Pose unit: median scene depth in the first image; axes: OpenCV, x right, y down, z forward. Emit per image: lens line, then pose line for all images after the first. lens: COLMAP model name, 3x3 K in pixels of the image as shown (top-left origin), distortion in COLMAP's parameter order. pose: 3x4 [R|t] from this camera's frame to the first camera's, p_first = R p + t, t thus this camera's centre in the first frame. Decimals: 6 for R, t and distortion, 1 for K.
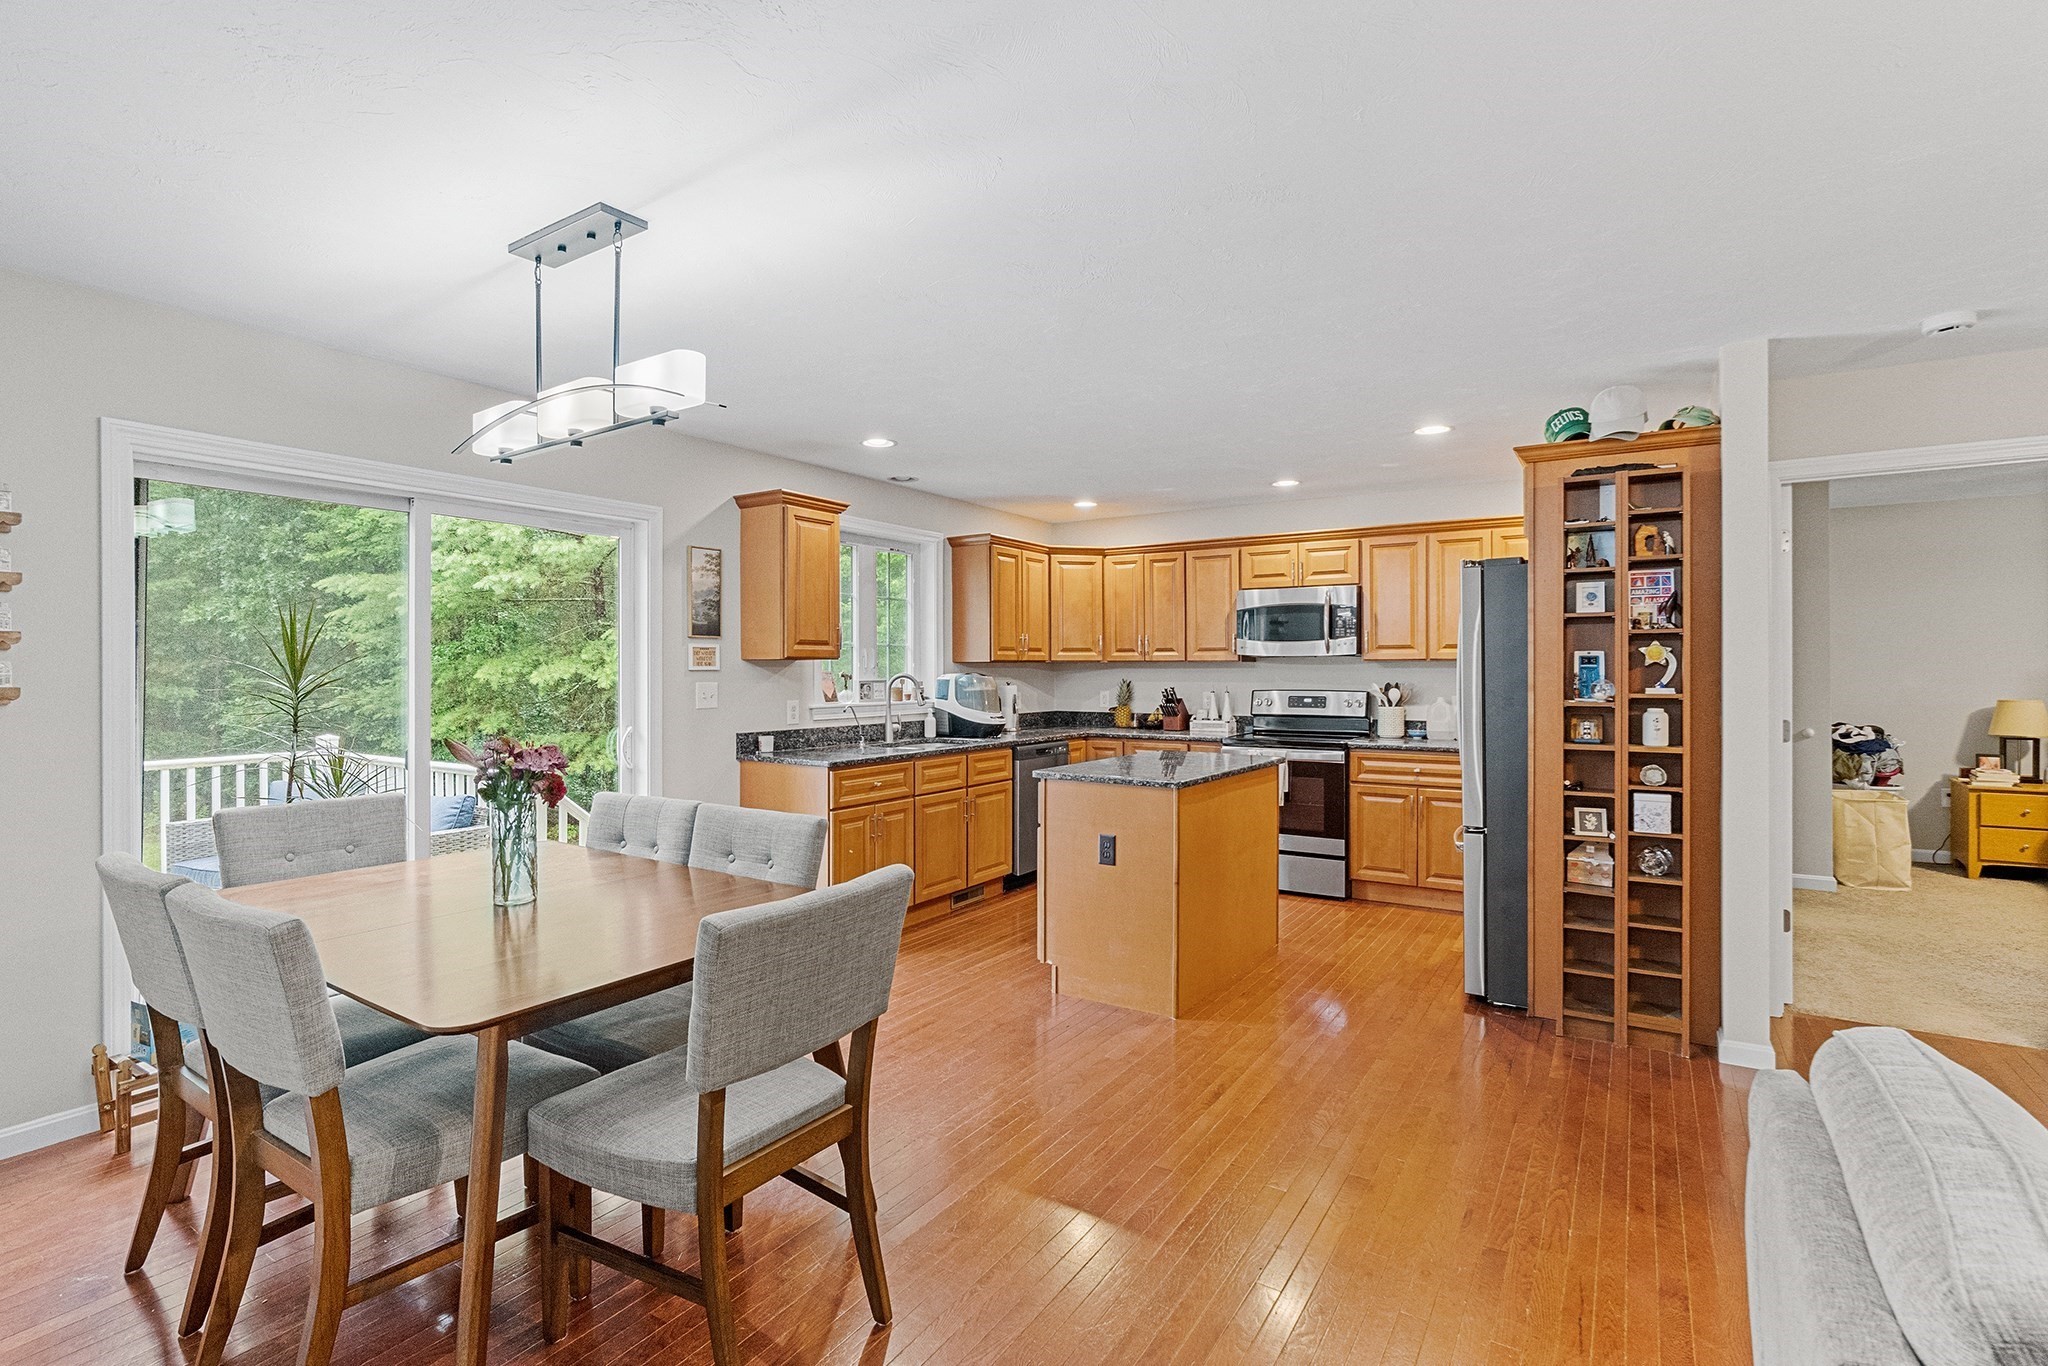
lens RADIAL K [[1003.4, 0, 1111.2], [0, 1003.4, 675.5], [0, 0, 1]] dist [-0.005177, -0.000463]
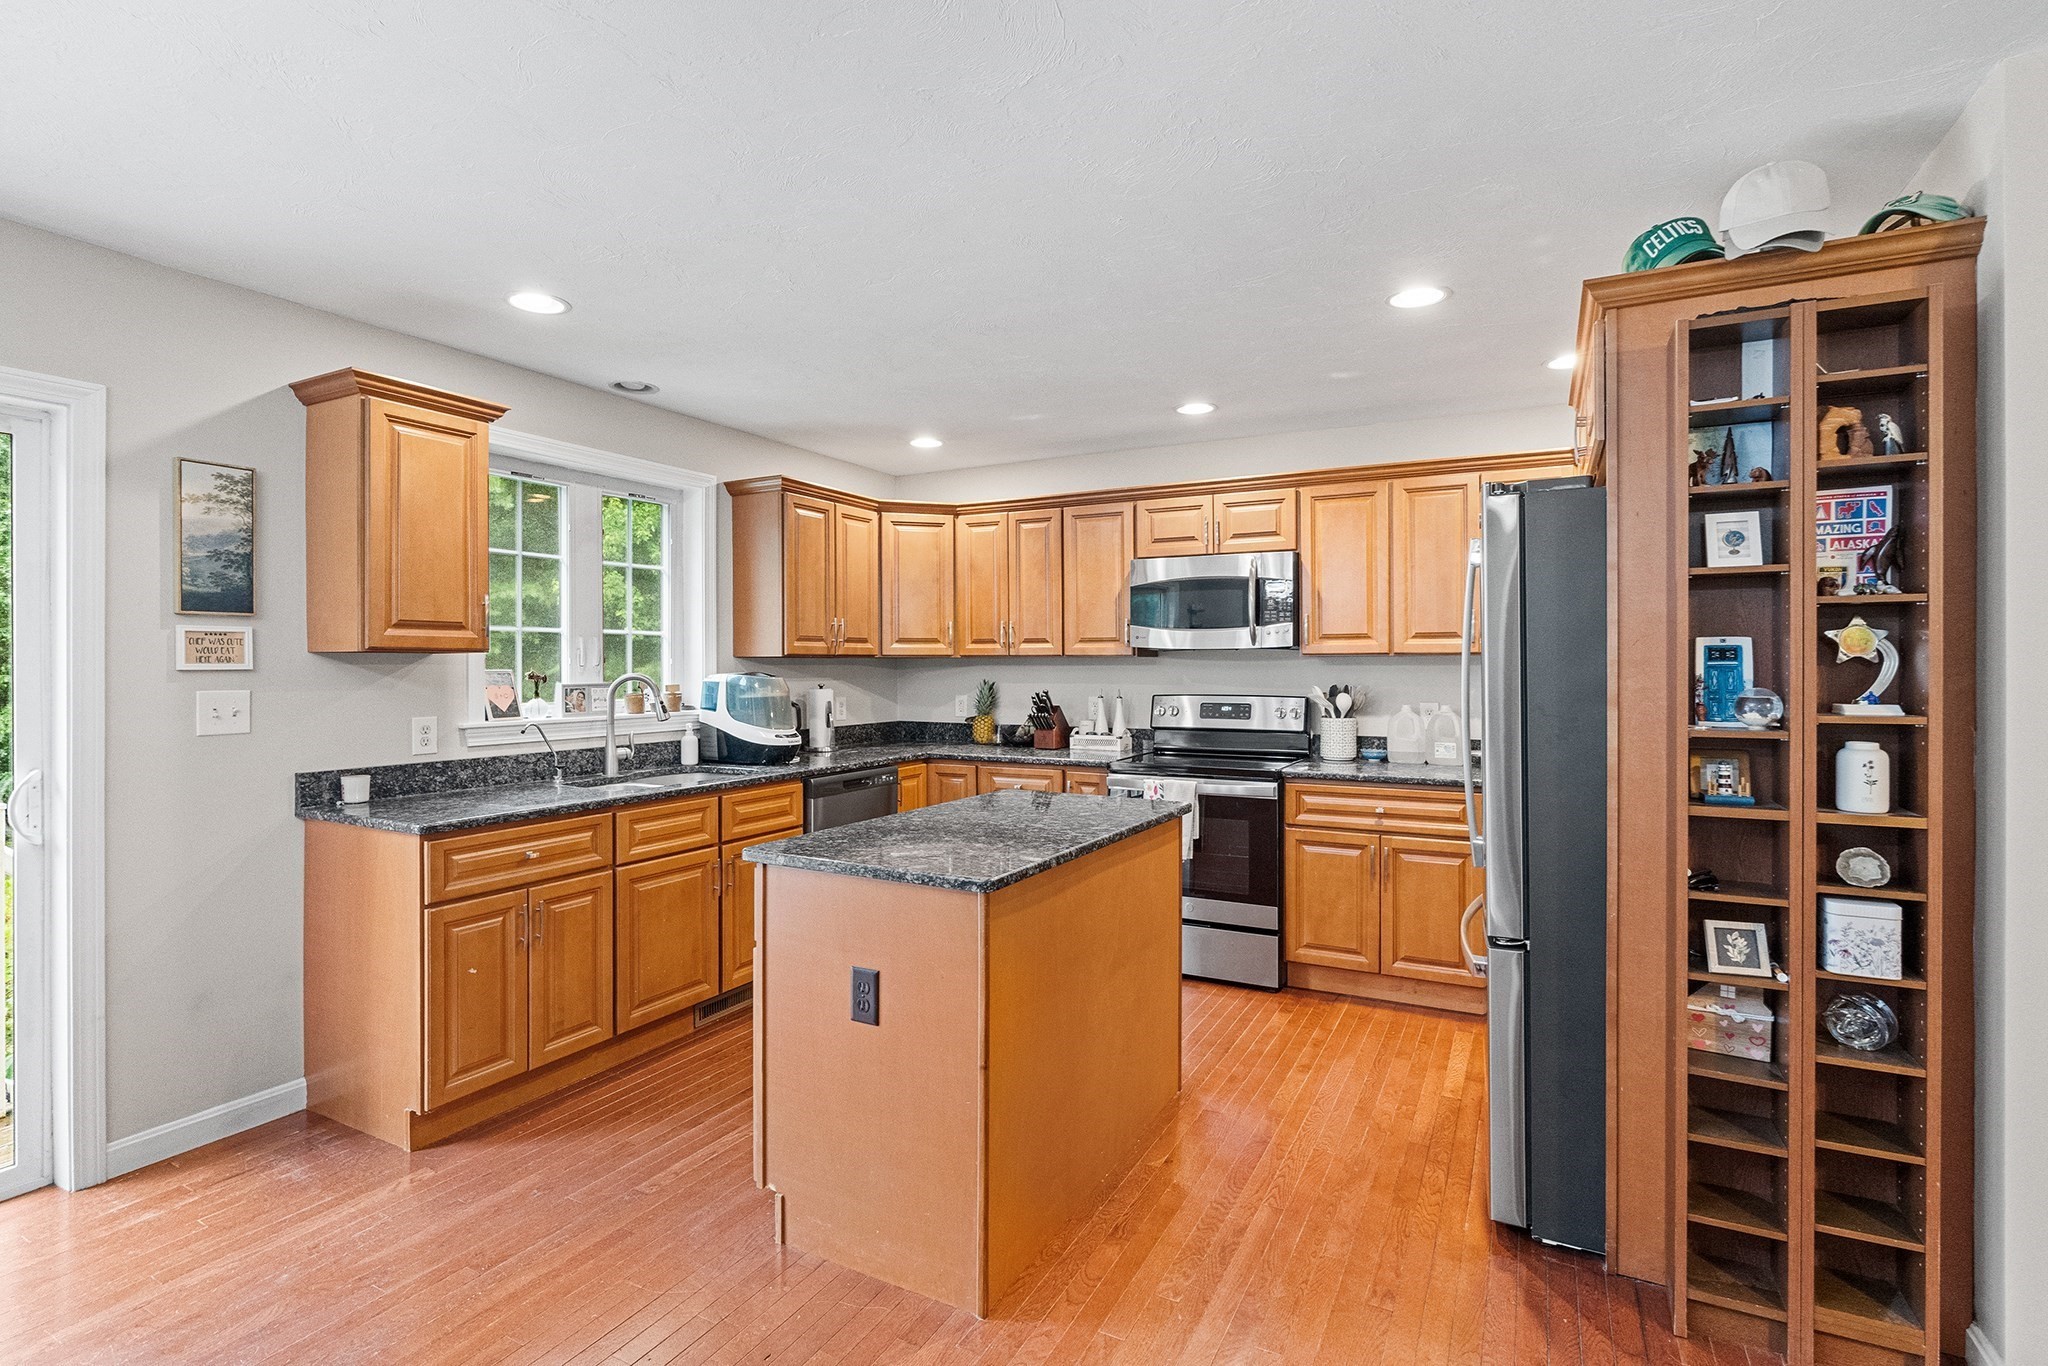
lens RADIAL K [[982.0, 0, 1077.7], [0, 982.0, 667.3], [0, 0, 1]] dist [0.001343, 0.000505]
pose [[0.999094, 0.000031, 0.042547, 0.062936], [0.000119, 0.999994, -0.003530, -0.003846], [-0.042547, 0.003532, 0.999088, 0.316935]]
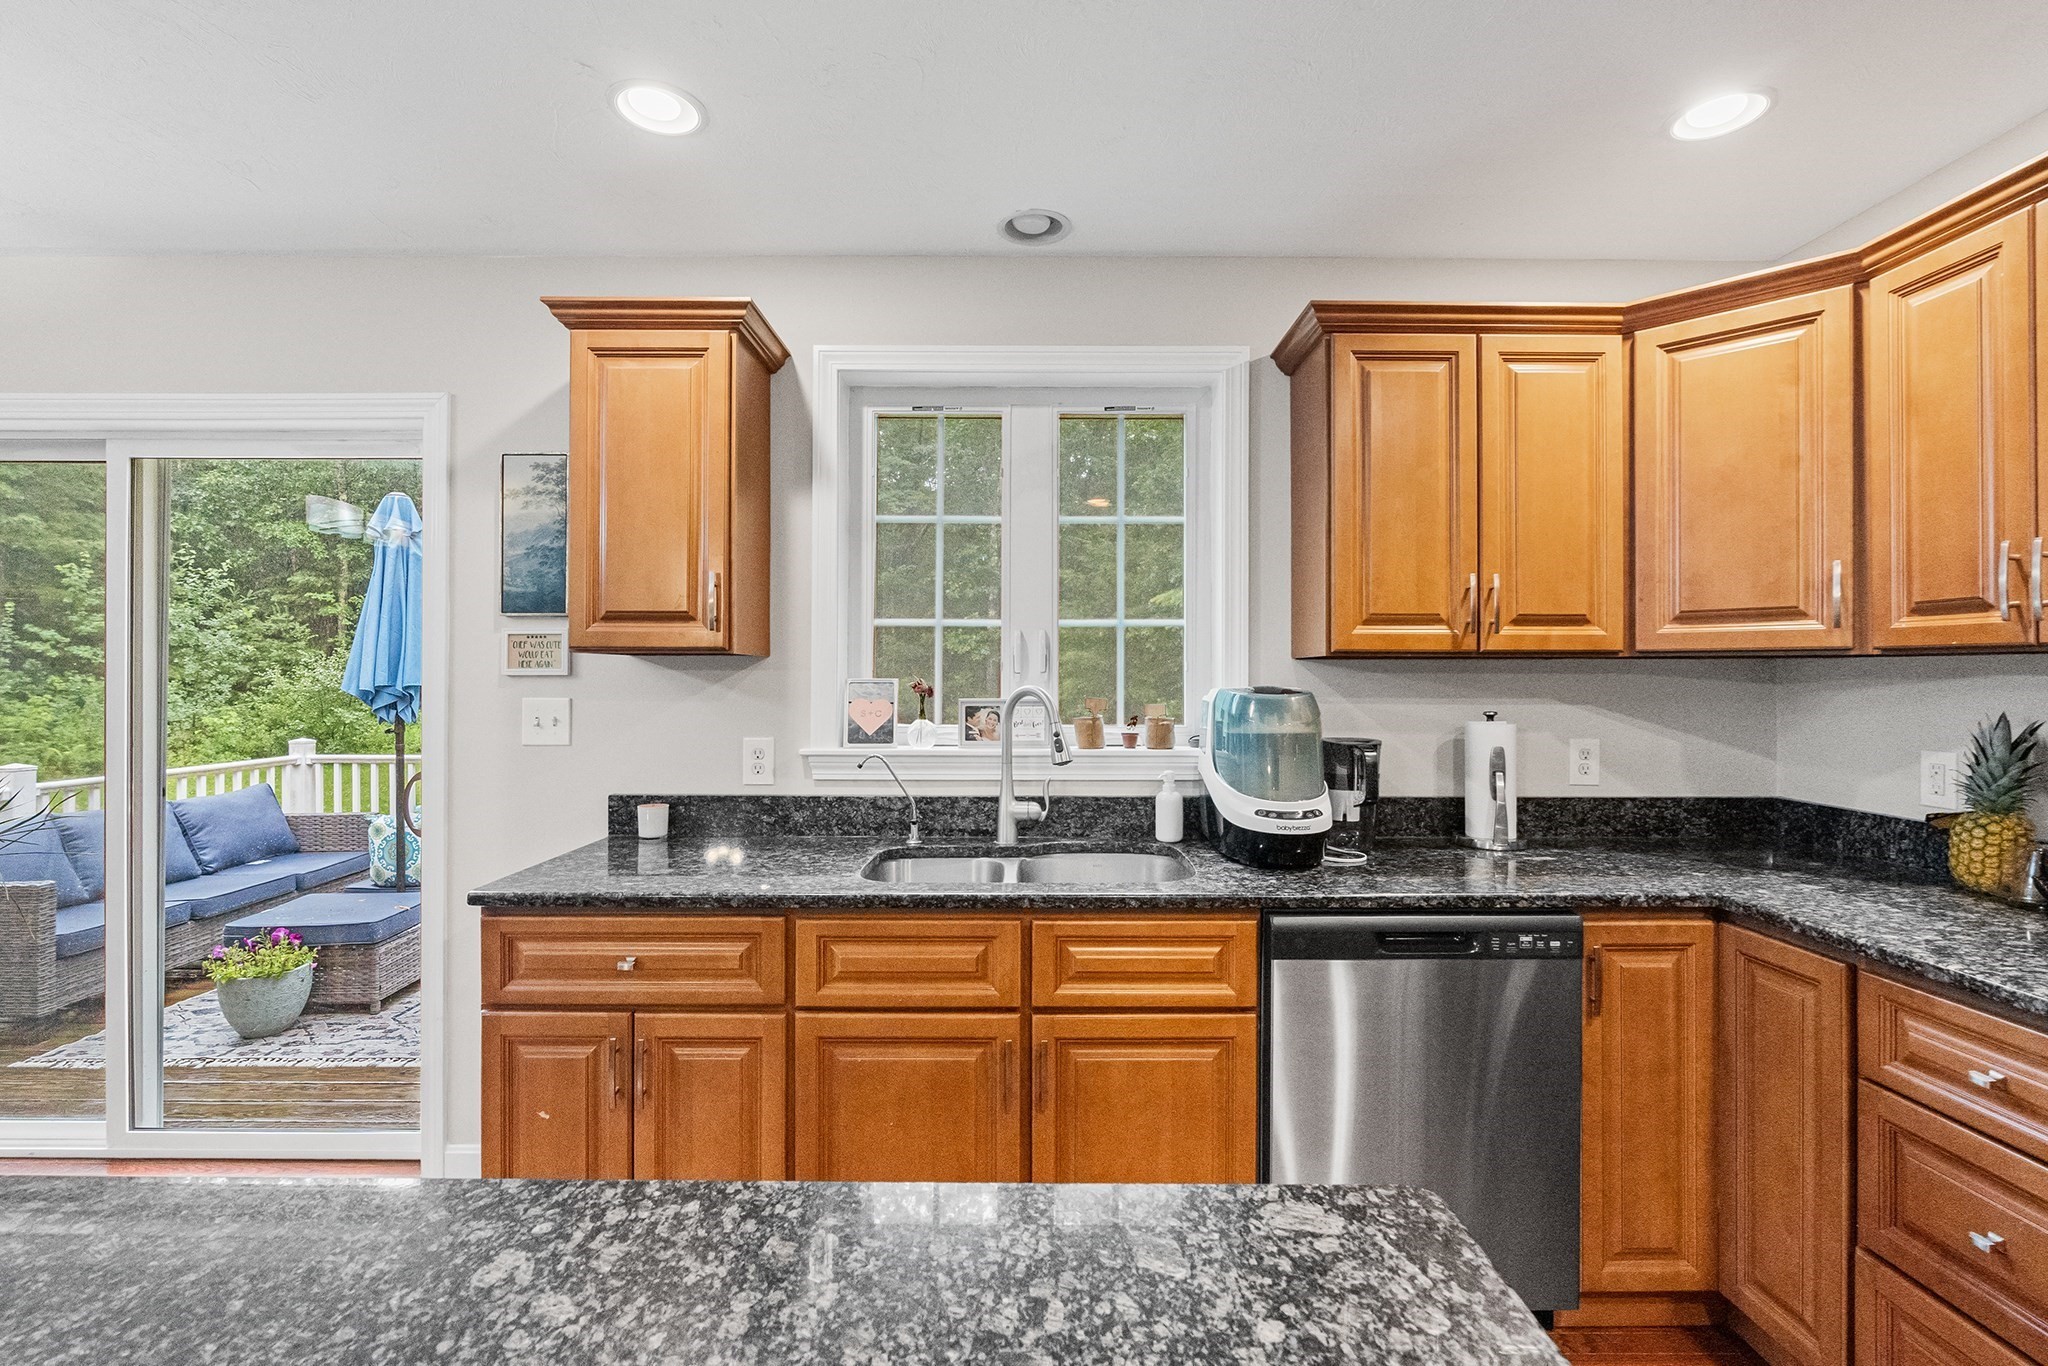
lens RADIAL K [[932.6, 0, 1059.3], [0, 932.6, 670.4], [0, 0, 1]] dist [-0.002478, 0.000253]
pose [[0.467968, -0.002665, -0.883742, 0.143644], [-0.008163, 0.999940, -0.007338, -0.005456], [0.883708, 0.010648, 0.467918, 0.809432]]
